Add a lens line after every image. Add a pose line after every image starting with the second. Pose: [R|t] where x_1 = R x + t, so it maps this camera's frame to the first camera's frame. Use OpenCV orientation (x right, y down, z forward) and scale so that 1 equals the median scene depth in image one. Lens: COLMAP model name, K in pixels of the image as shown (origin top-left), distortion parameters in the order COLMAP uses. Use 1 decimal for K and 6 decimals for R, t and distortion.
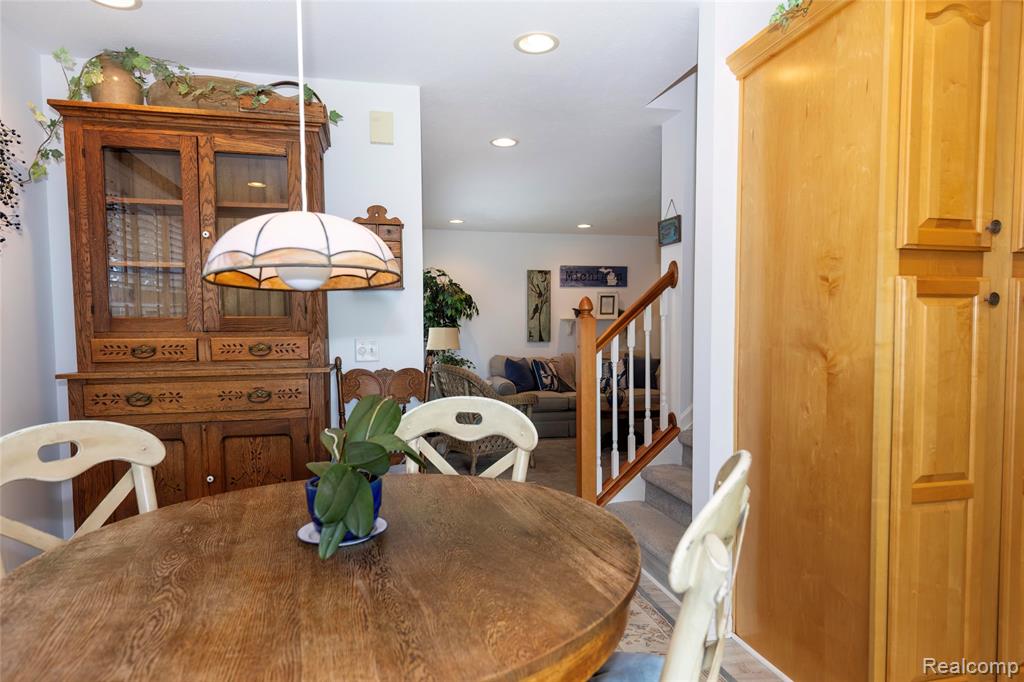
lens RADIAL K [[601.4, 0, 520.9], [0, 601.4, 363.0], [0, 0, 1]] dist [0.007560, 0.000063]
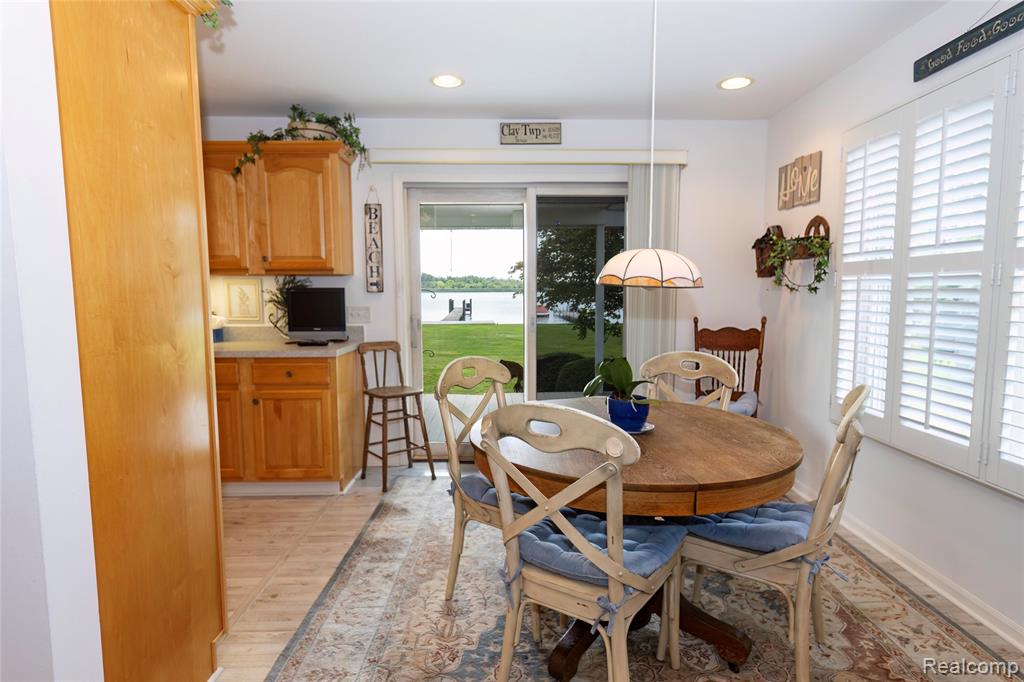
lens RADIAL K [[552.1, 0, 513.4], [0, 552.1, 345.2], [0, 0, 1]] dist [0.007252, 0.001085]
pose [[-0.975802, -0.012846, 0.218280, -0.209744], [0.019480, 0.989196, 0.145299, -0.133886], [-0.217788, 0.146035, -0.965009, 1.739948]]
